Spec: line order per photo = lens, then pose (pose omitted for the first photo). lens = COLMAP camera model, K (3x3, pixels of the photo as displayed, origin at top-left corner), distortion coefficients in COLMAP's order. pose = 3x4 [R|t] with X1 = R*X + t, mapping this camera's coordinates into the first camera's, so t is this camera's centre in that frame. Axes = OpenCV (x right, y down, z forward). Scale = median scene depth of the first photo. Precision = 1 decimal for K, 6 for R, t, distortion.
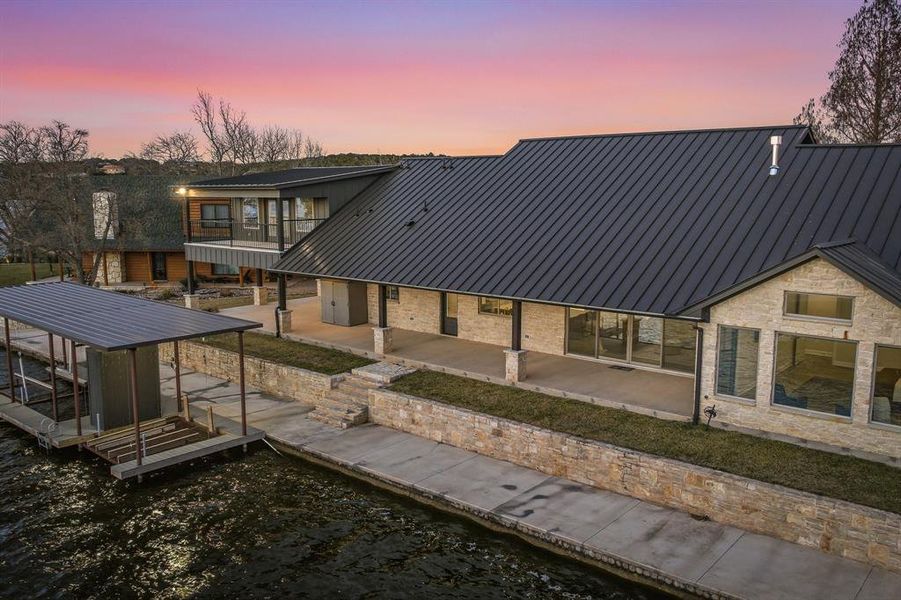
lens RADIAL K [[742.5, 0, 449.7], [0, 742.5, 300.8], [0, 0, 1]] dist [-0.000733, -0.000099]
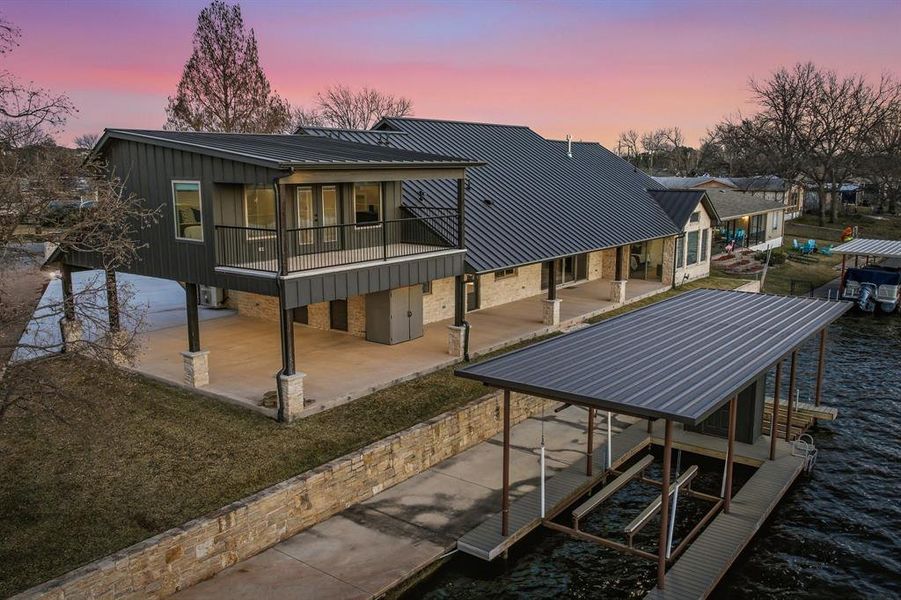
lens RADIAL K [[742.5, 0, 450.0], [0, 742.5, 299.4], [0, 0, 1]] dist [-0.000733, -0.000099]
pose [[-0.045361, -0.178484, 0.982897, -1.033726], [0.152904, 0.971075, 0.183394, -0.165674], [-0.987199, 0.158608, -0.016758, 1.078585]]
